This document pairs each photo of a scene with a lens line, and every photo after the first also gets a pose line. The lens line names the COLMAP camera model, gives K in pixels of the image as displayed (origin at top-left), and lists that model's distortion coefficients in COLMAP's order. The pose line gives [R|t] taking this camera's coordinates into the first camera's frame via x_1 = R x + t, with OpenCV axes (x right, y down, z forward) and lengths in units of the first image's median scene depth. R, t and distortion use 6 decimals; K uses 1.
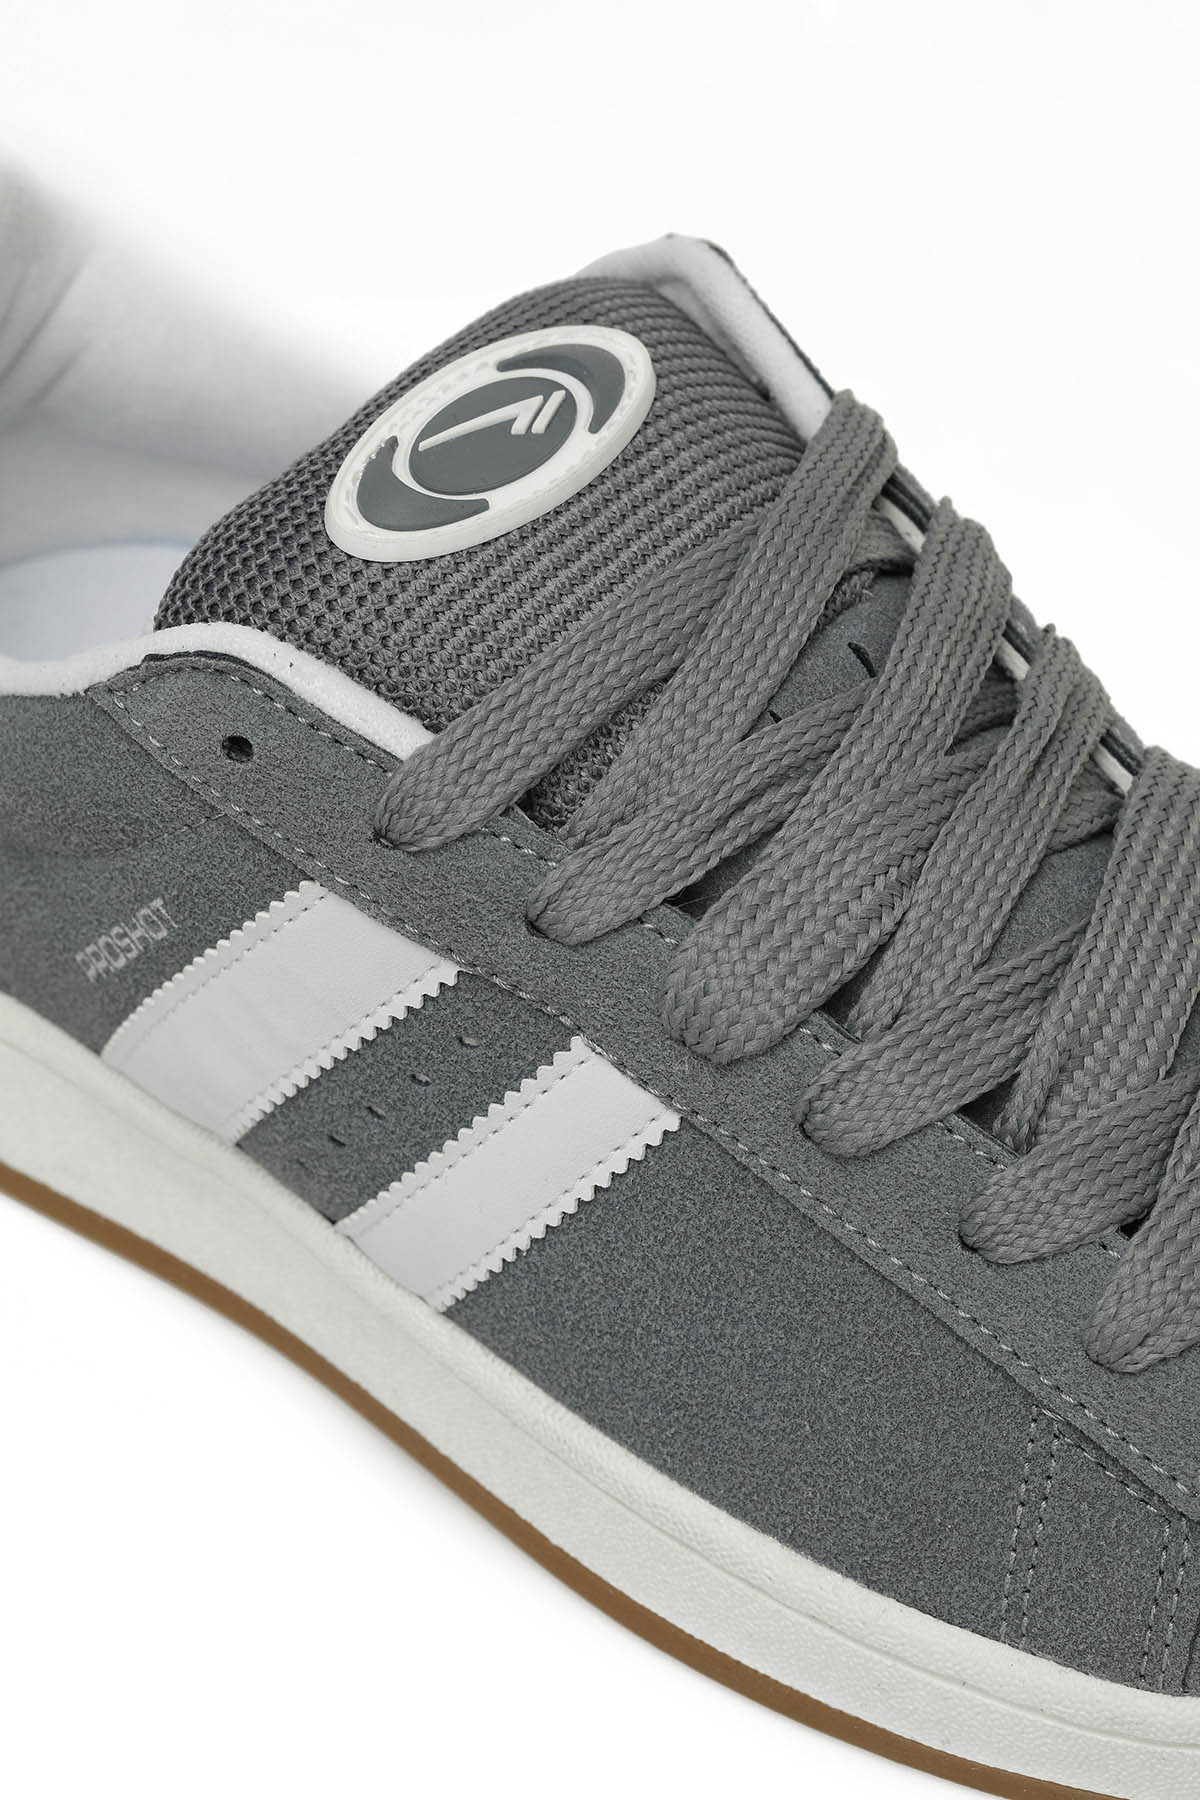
lens RADIAL K [[4752.6, 0, 594.6], [0, 4752.6, 899.7], [0, 0, 1]] dist [-0.054479, 0.000000]
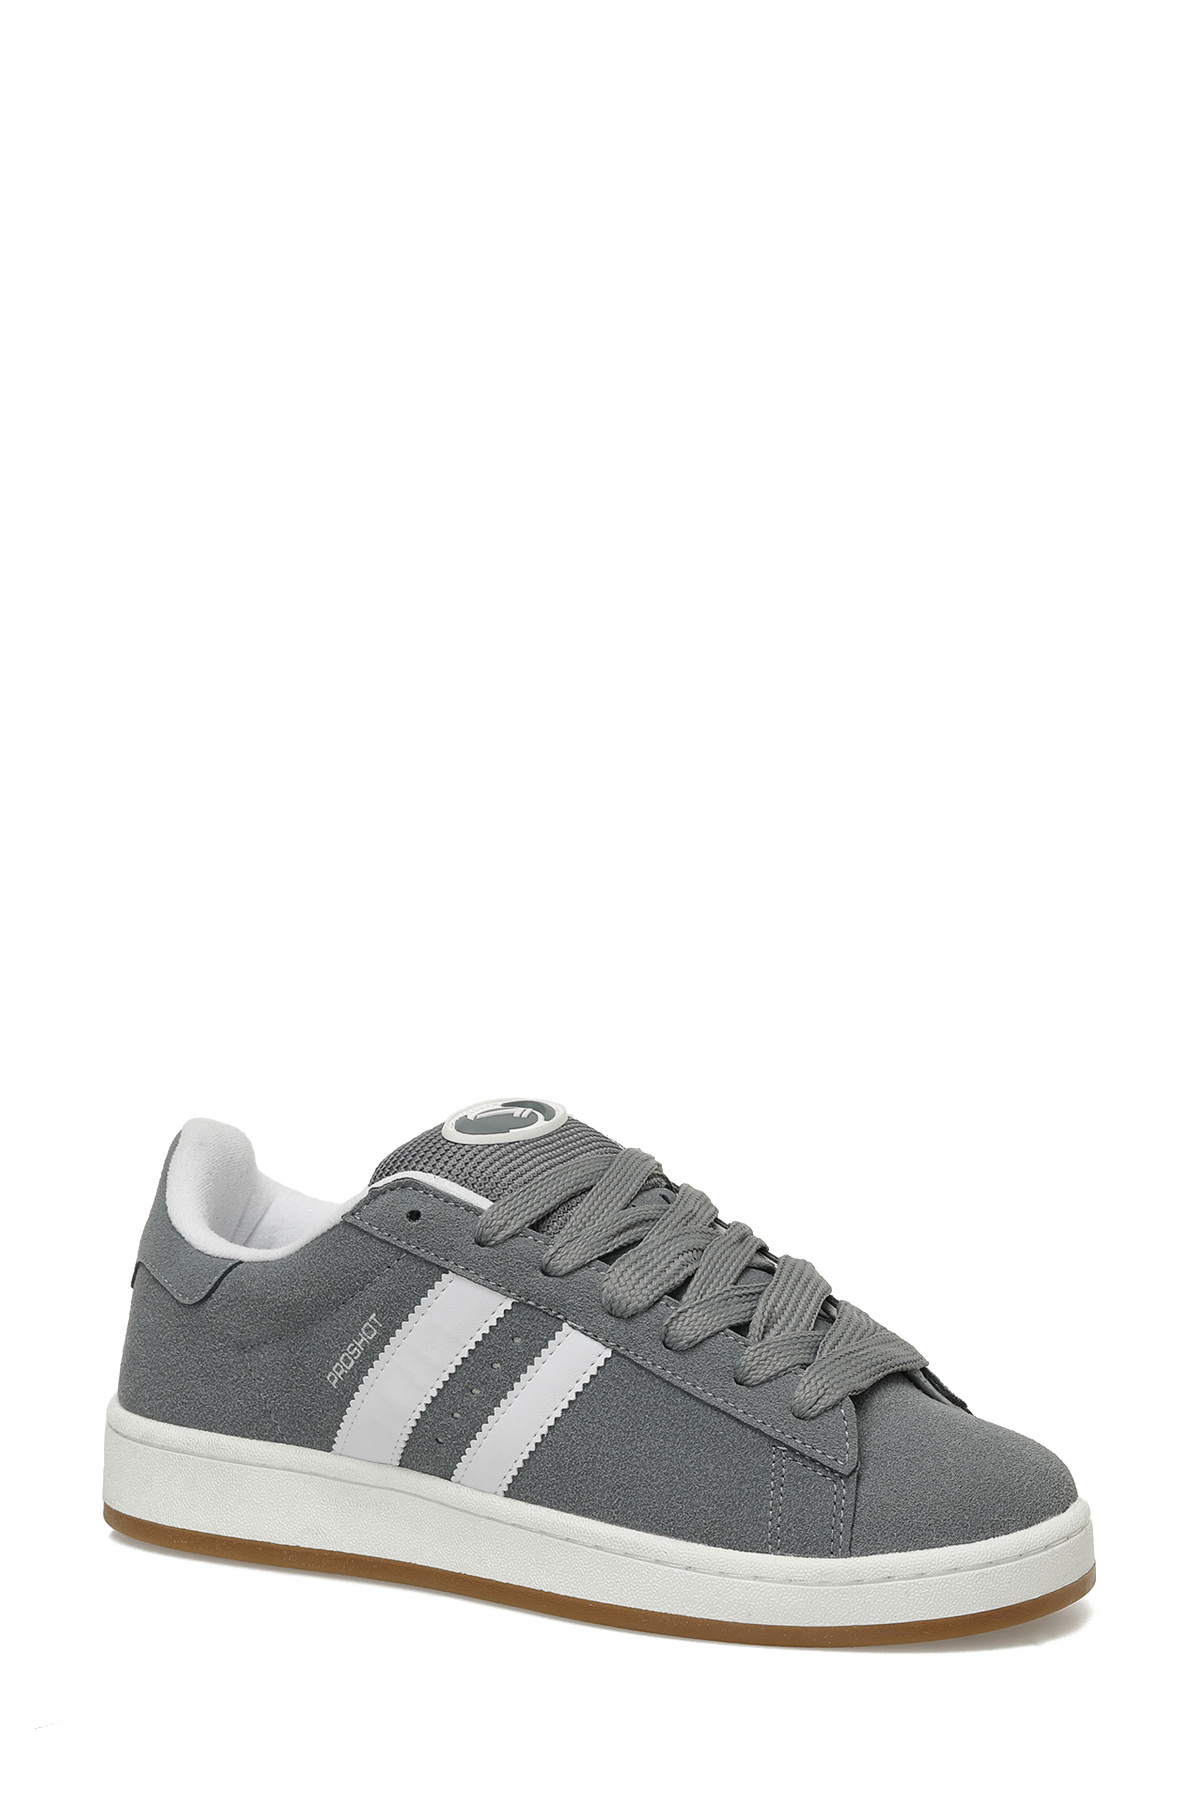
lens RADIAL K [[4752.6, 0, 601.6], [0, 4752.6, 899.6], [0, 0, 1]] dist [-0.054479, 0.000000]
pose [[0.993132, -0.034149, 0.111905, -0.244006], [0.086107, 0.860874, -0.501479, 1.039218], [-0.079212, 0.507671, 0.857902, -1.138740]]
